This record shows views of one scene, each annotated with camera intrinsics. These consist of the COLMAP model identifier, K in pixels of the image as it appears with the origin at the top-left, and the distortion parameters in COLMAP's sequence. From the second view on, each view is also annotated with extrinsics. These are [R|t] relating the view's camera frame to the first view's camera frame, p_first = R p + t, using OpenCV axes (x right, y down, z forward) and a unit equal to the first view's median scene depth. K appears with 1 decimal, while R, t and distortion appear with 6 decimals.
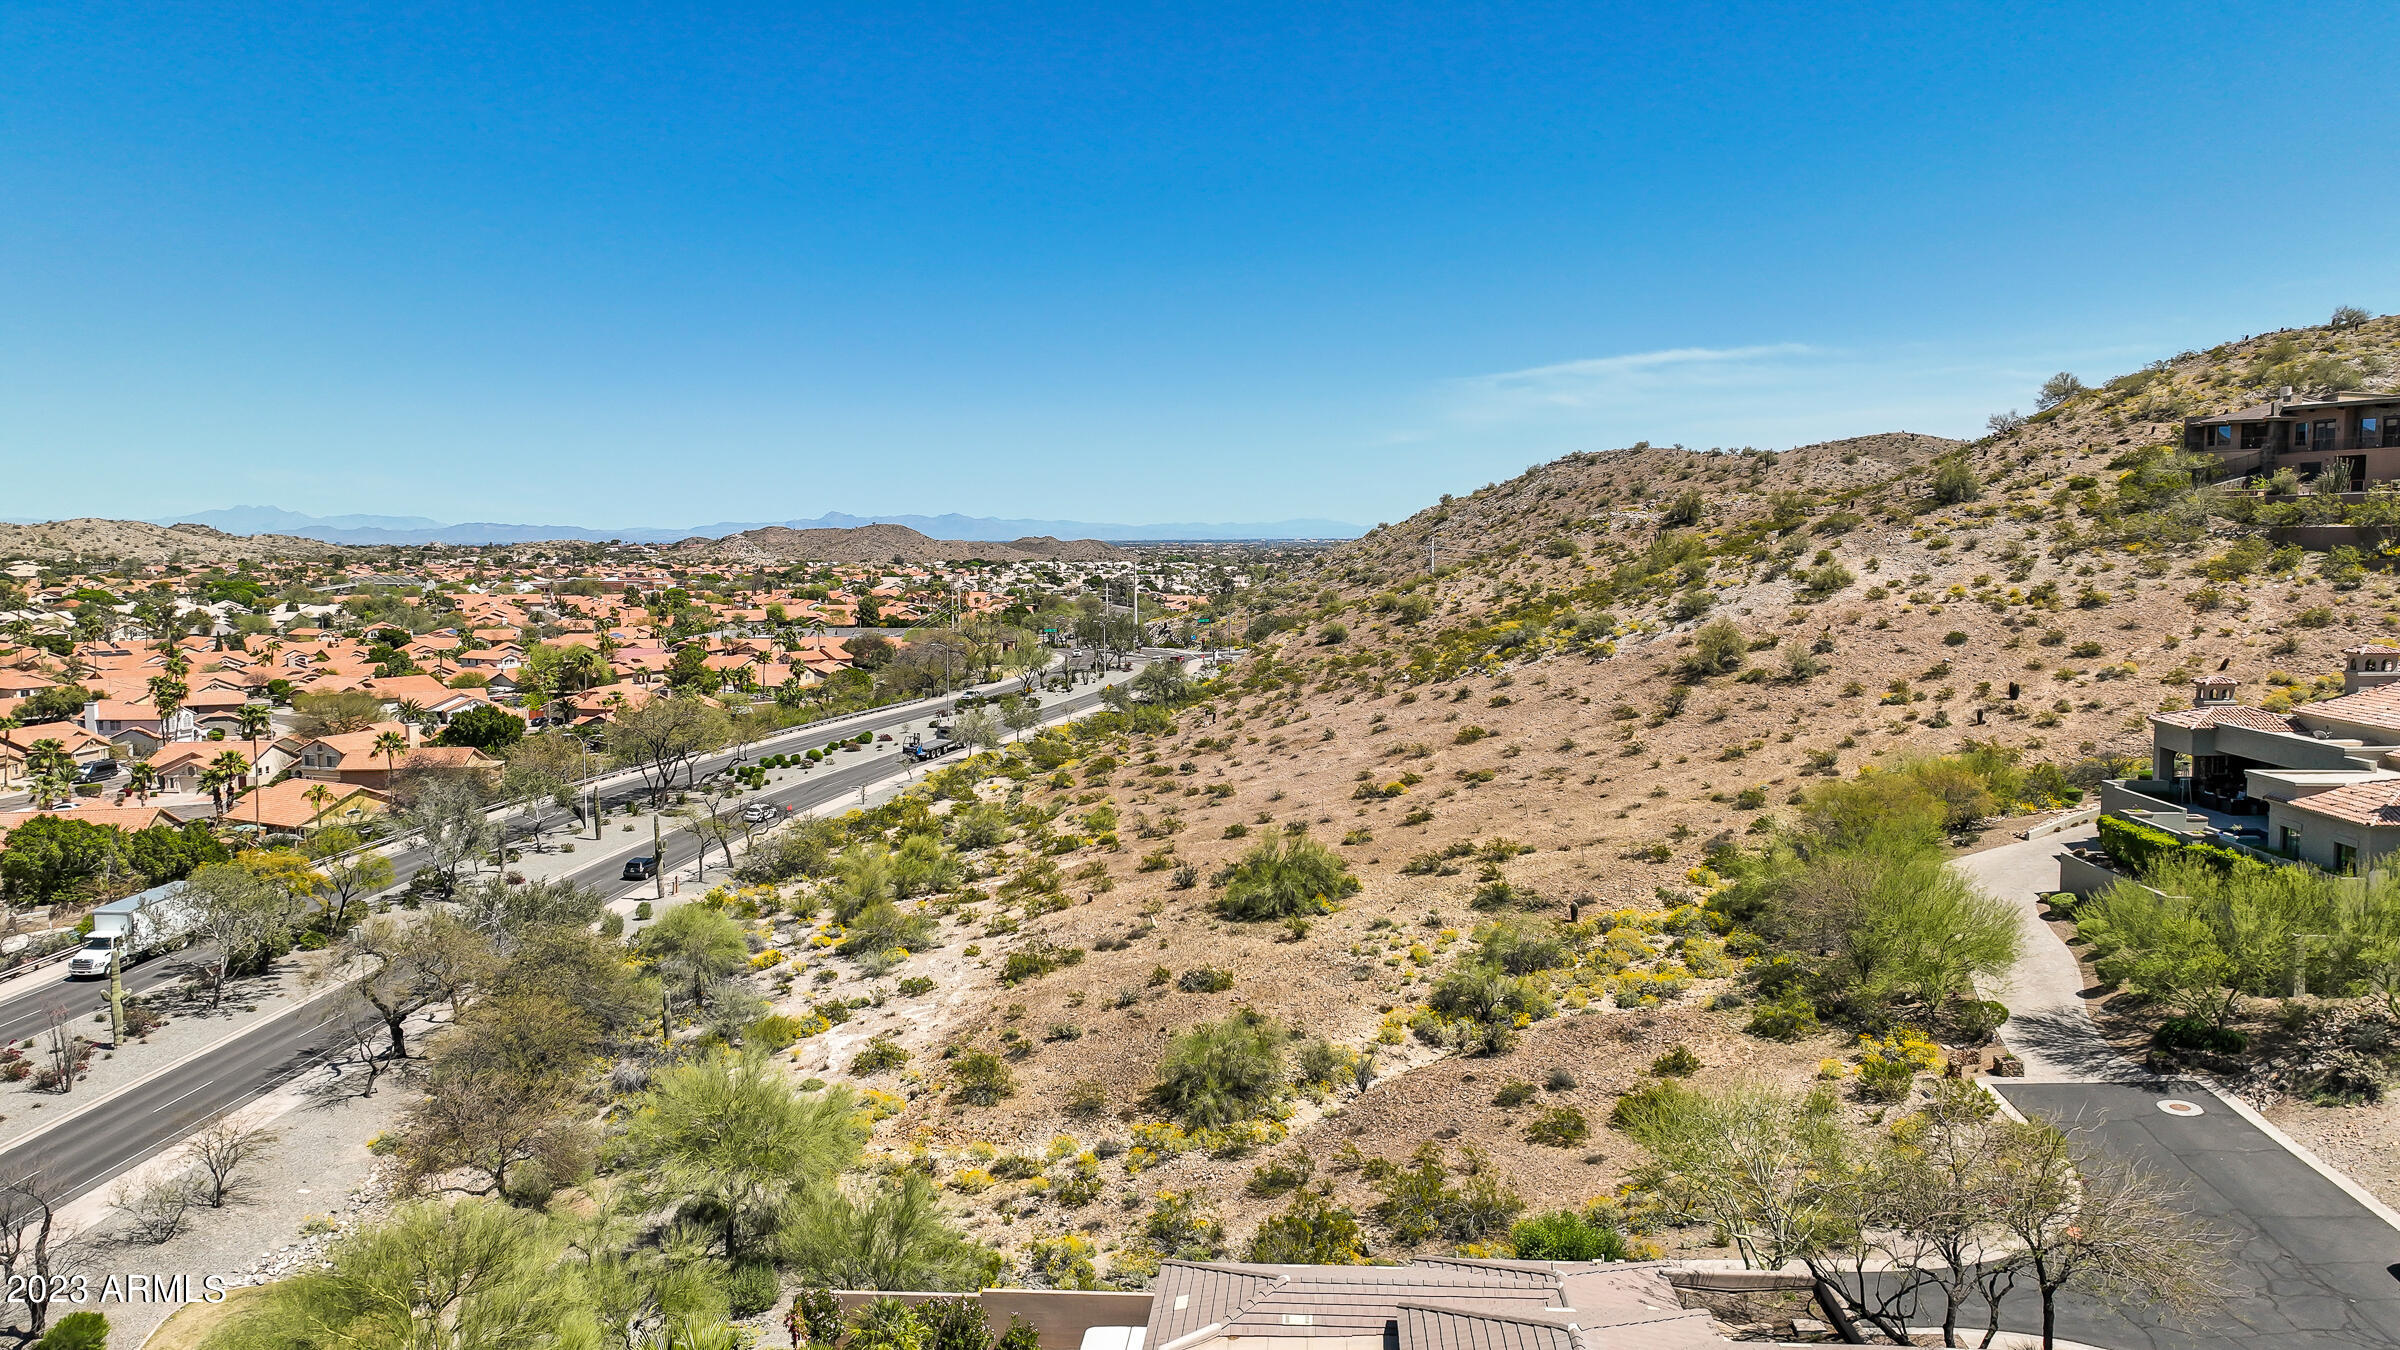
lens RADIAL K [[1678.5, 0, 1200.0], [0, 1678.5, 675.0], [0, 0, 1]] dist [-0.003842, 0.007858]
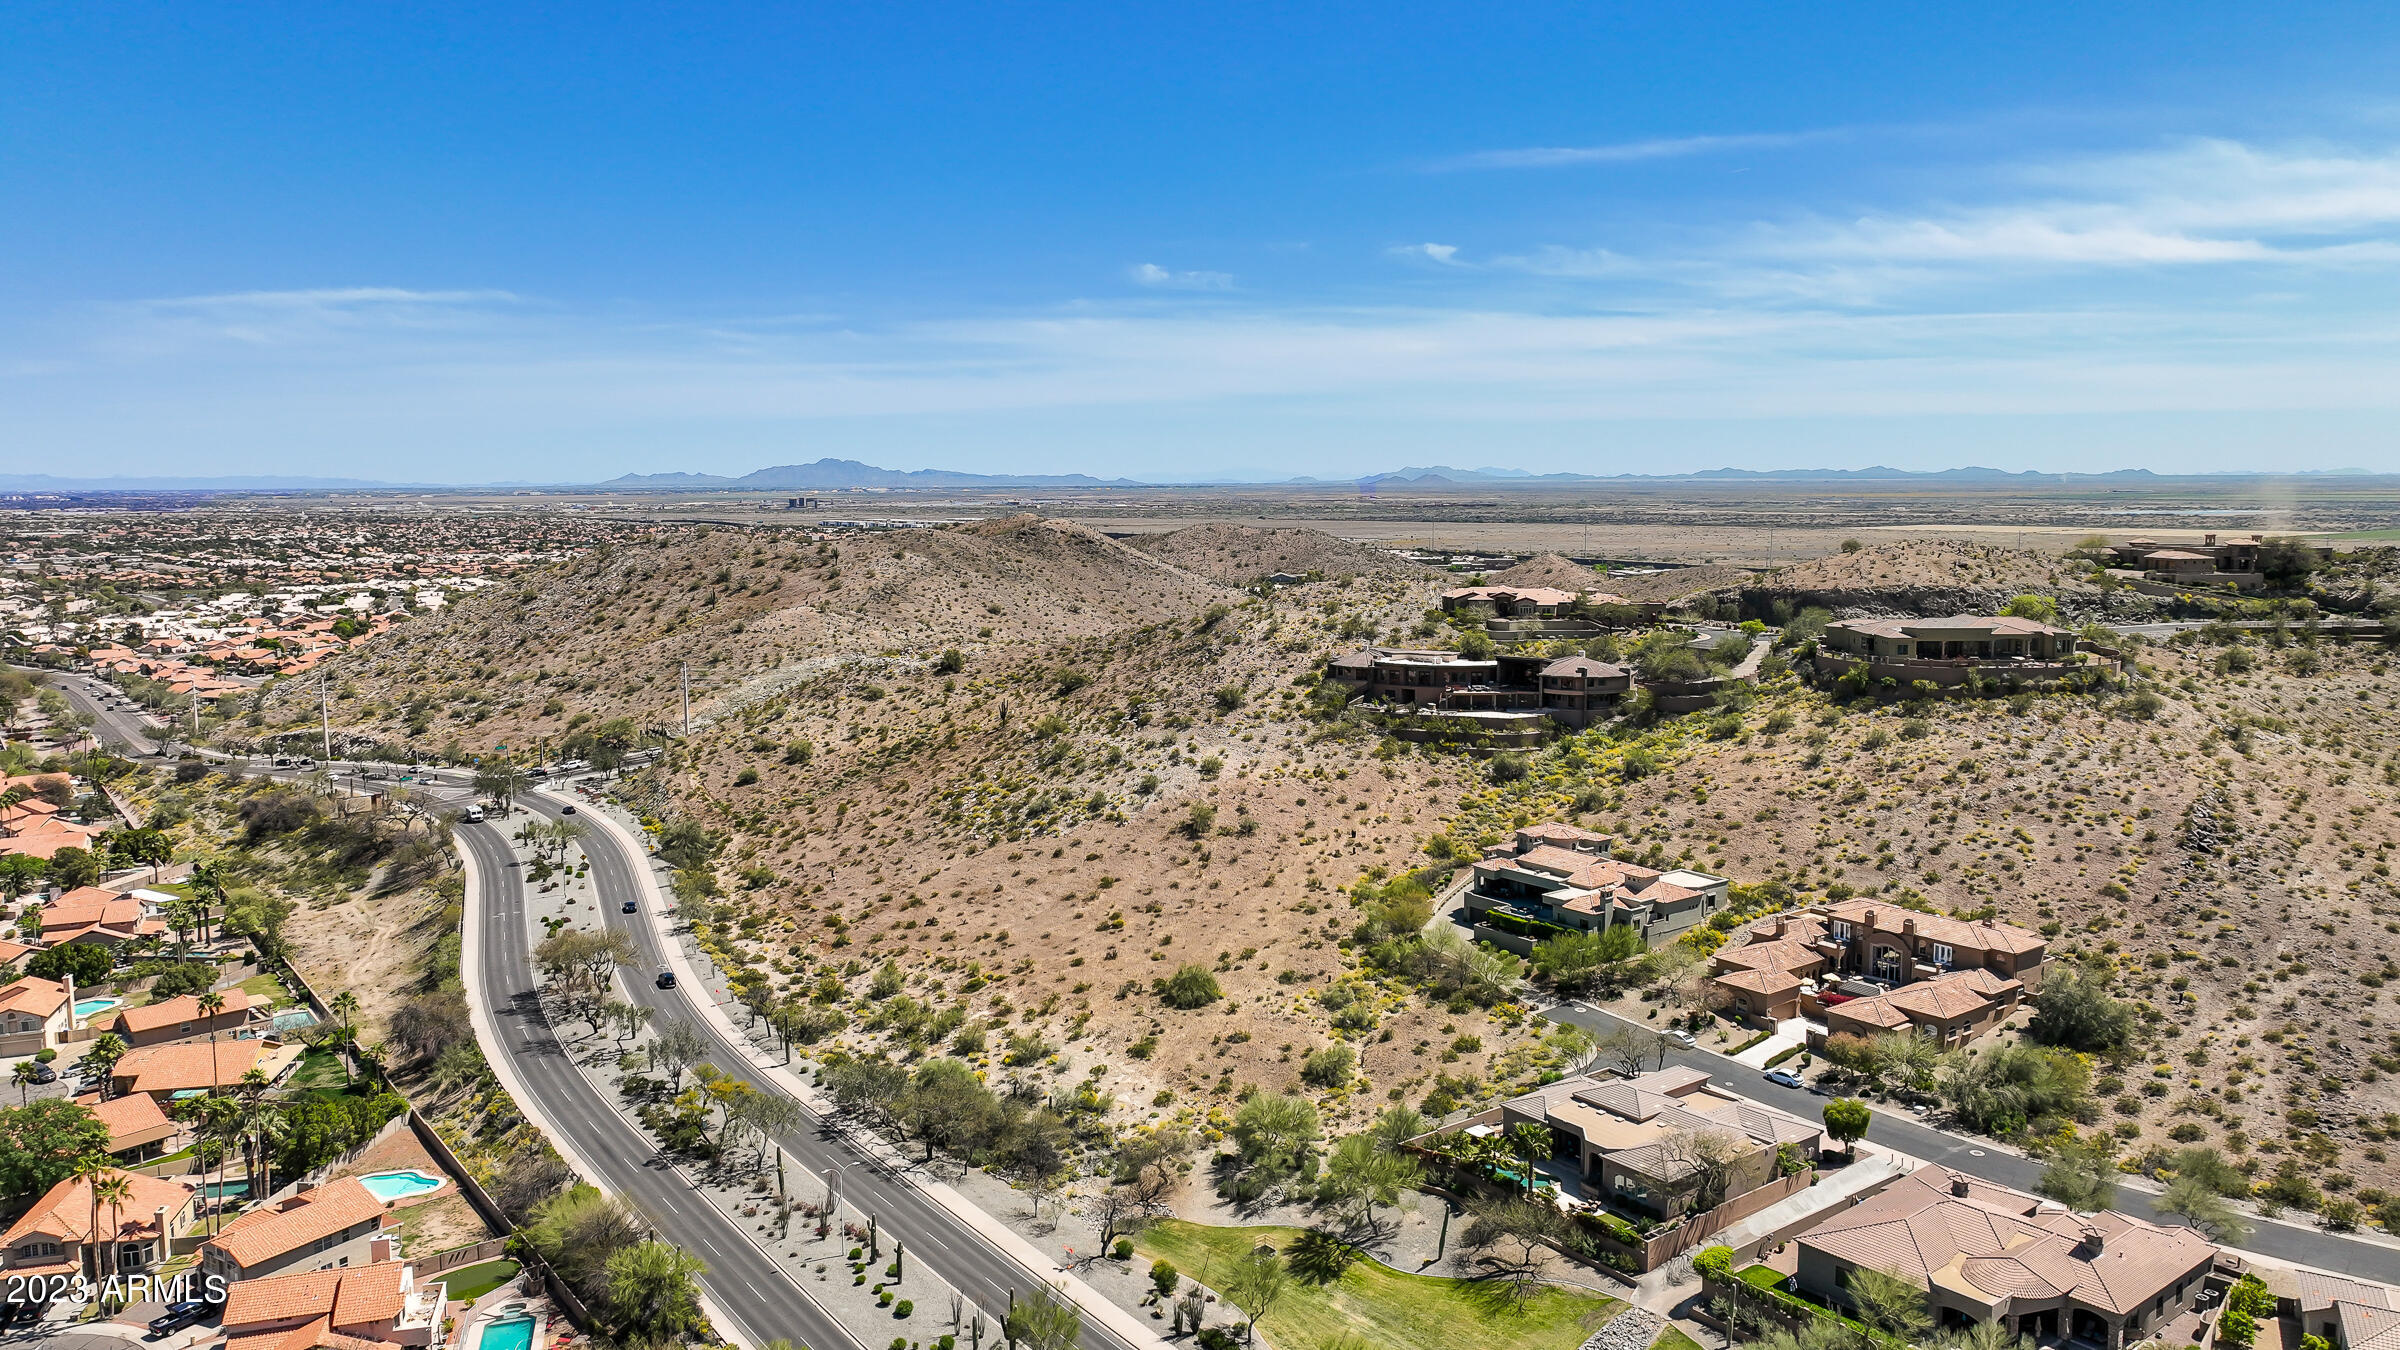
lens RADIAL K [[1678.5, 0, 1200.0], [0, 1678.5, 675.0], [0, 0, 1]] dist [-0.003842, 0.007858]
pose [[0.771504, -0.085863, 0.630404, -1.728900], [0.065191, 0.996305, 0.055918, -0.545201], [-0.632876, -0.002044, 0.774250, -0.964882]]
